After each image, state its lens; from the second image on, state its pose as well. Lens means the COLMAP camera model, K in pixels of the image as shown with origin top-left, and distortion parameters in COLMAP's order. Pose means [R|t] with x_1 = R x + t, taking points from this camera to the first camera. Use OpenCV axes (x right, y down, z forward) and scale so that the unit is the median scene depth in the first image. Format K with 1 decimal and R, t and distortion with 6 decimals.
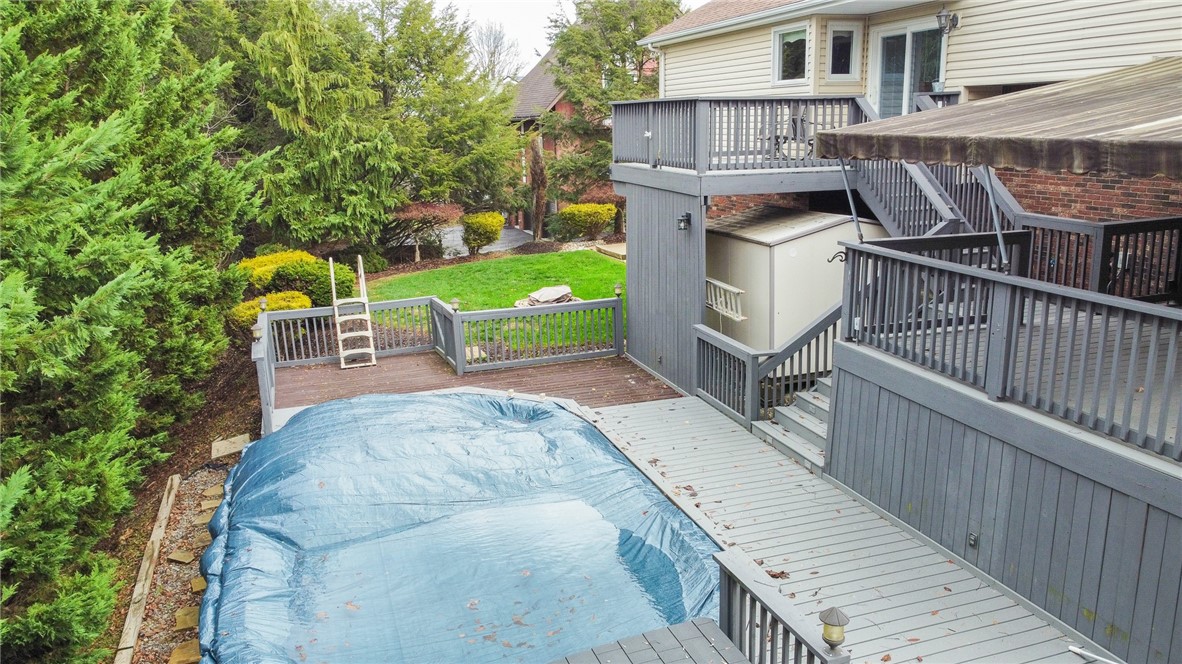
lens RADIAL K [[894.2, 0, 589.1], [0, 894.2, 333.9], [0, 0, 1]] dist [0.009245, -0.010485]
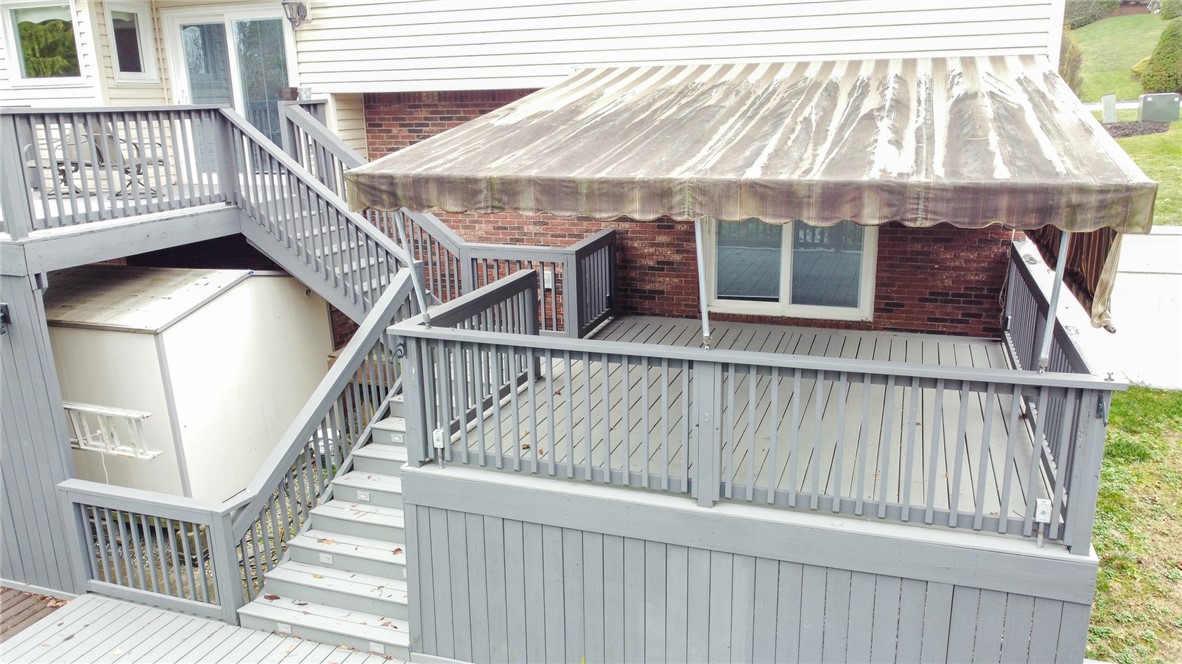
lens RADIAL K [[894.2, 0, 589.1], [0, 894.2, 333.9], [0, 0, 1]] dist [0.009245, -0.010485]
pose [[0.613260, -0.195977, 0.765183, -0.107656], [0.192833, 0.976566, 0.095569, -0.099120], [-0.765982, 0.088944, 0.636680, 0.332983]]
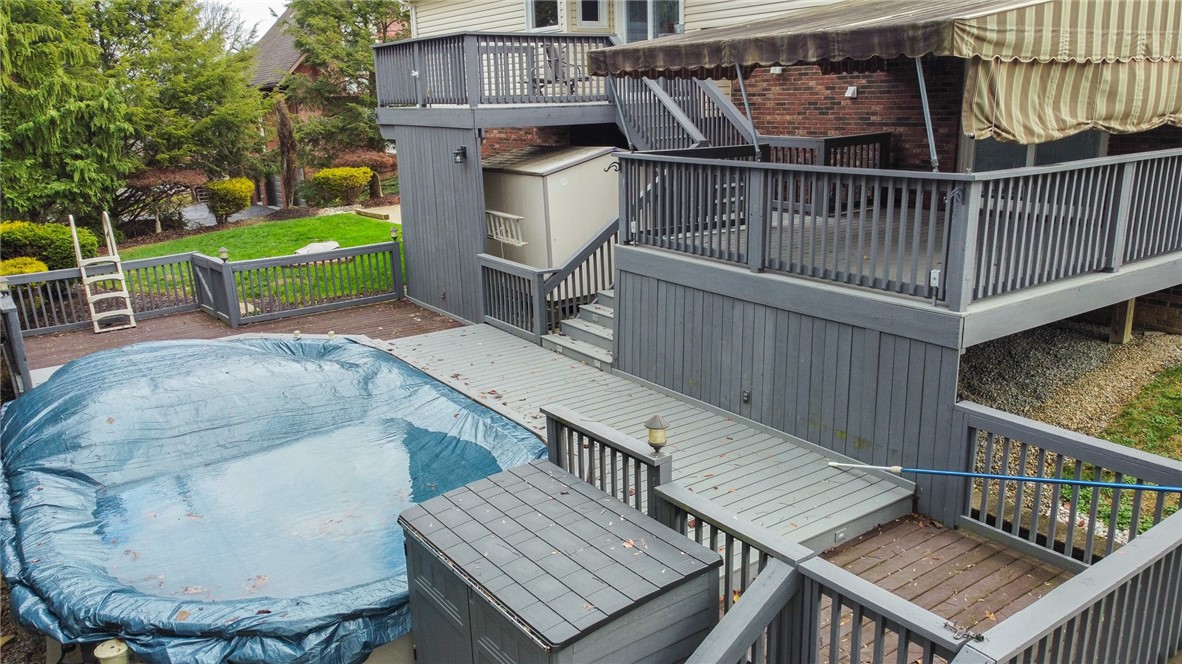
lens RADIAL K [[894.2, 0, 589.1], [0, 894.2, 333.9], [0, 0, 1]] dist [0.009245, -0.010485]
pose [[0.960052, -0.077043, 0.269008, -0.044954], [0.071791, 0.996989, 0.029324, 0.061498], [-0.270457, -0.008840, 0.962692, -0.038195]]
